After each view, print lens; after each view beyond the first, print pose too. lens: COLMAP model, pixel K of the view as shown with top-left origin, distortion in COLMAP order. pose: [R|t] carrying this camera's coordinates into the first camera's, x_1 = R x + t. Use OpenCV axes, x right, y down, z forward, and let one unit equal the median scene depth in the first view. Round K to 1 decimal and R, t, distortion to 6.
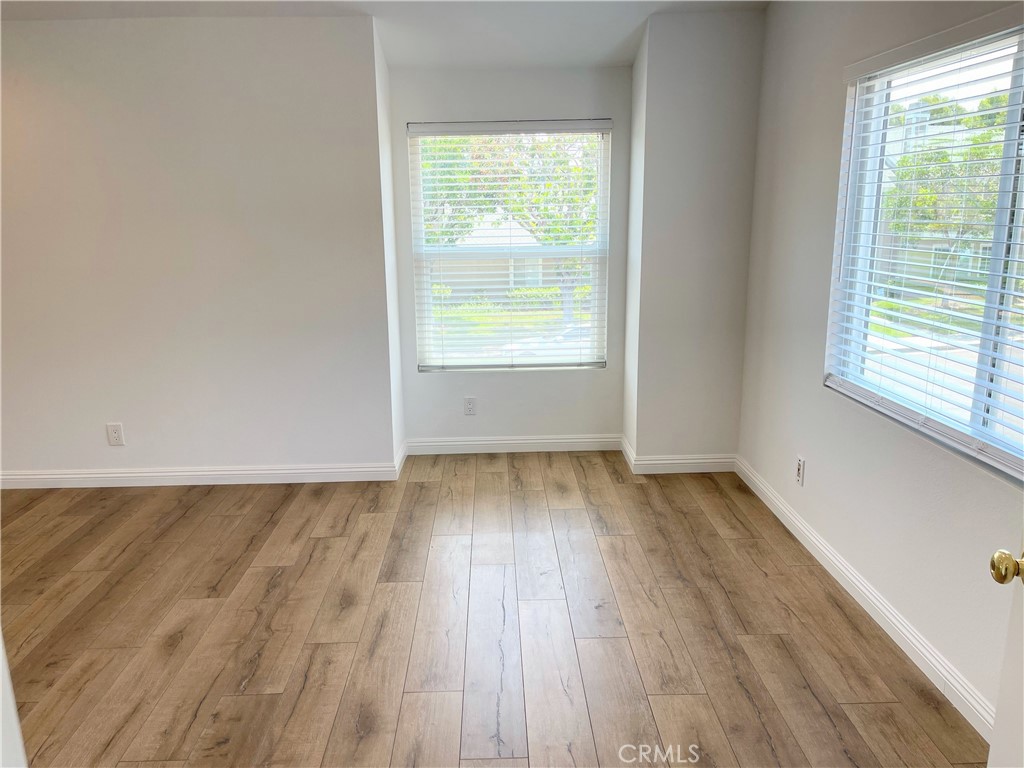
lens RADIAL K [[762.6, 0, 512.0], [0, 762.6, 384.0], [0, 0, 1]] dist [0.079087, -0.106312]
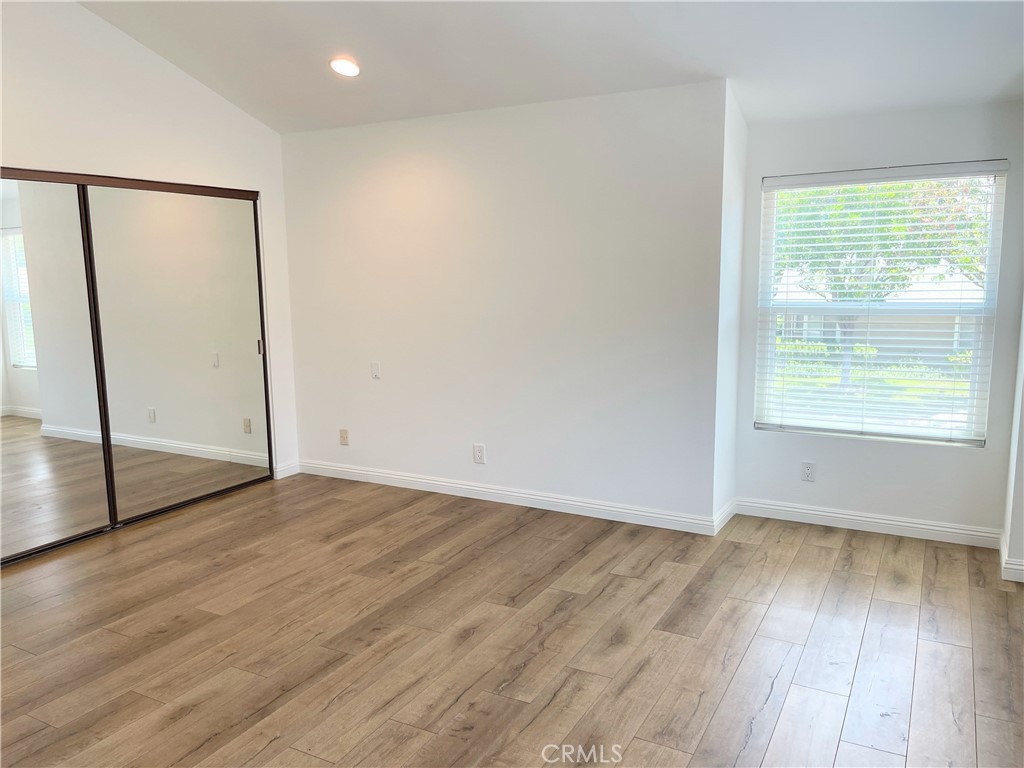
lens RADIAL K [[762.6, 0, 512.0], [0, 762.6, 384.0], [0, 0, 1]] dist [0.079087, -0.106312]
pose [[0.866958, 0.075643, -0.492607, 0.114549], [-0.108298, 0.993390, -0.038055, -0.002598], [0.486473, 0.086340, 0.869419, 0.000452]]
